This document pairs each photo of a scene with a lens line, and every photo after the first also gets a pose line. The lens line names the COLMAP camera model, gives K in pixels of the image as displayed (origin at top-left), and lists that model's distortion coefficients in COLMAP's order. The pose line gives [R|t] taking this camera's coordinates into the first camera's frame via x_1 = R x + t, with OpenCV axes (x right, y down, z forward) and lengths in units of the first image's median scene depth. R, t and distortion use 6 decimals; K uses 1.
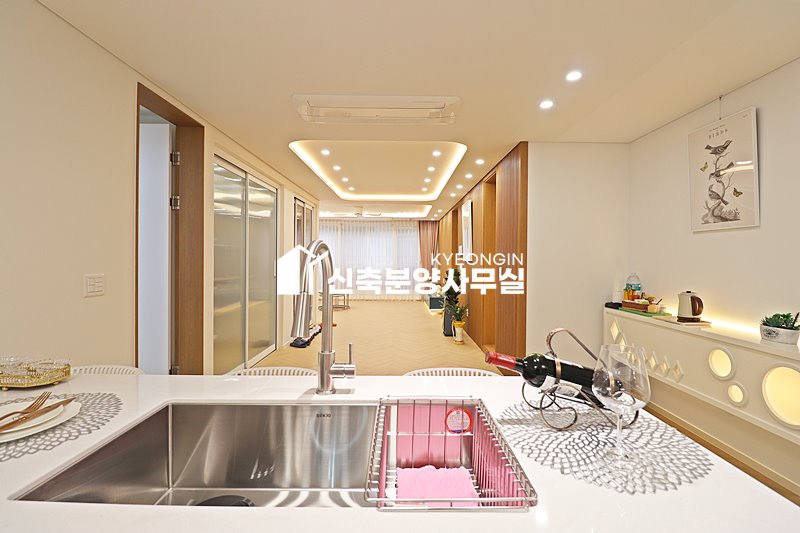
lens RADIAL K [[368.9, 0, 405.6], [0, 368.9, 261.0], [0, 0, 1]] dist [-0.009460, -0.008099]
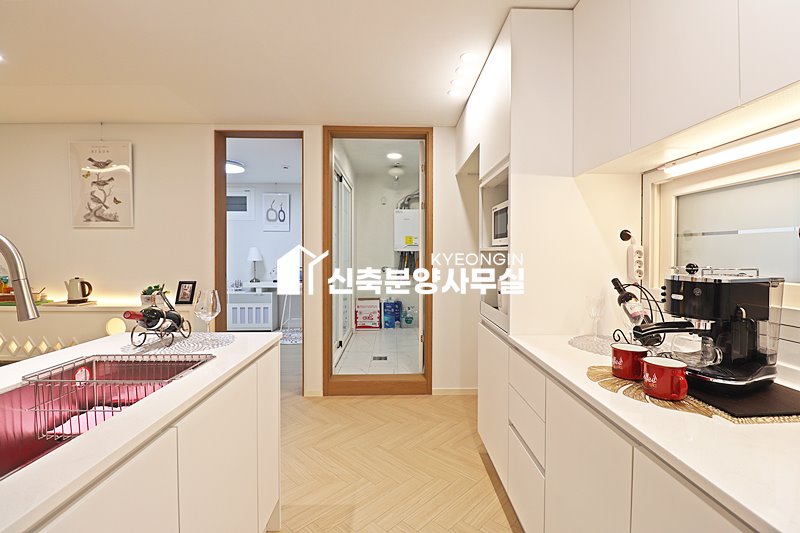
lens RADIAL K [[368.9, 0, 402.9], [0, 368.9, 259.4], [0, 0, 1]] dist [-0.009460, -0.008099]
pose [[-0.006923, -0.024712, 0.999671, -0.420222], [0.002796, 0.999690, 0.024732, -0.002687], [-0.999972, 0.002966, -0.006851, -0.044229]]
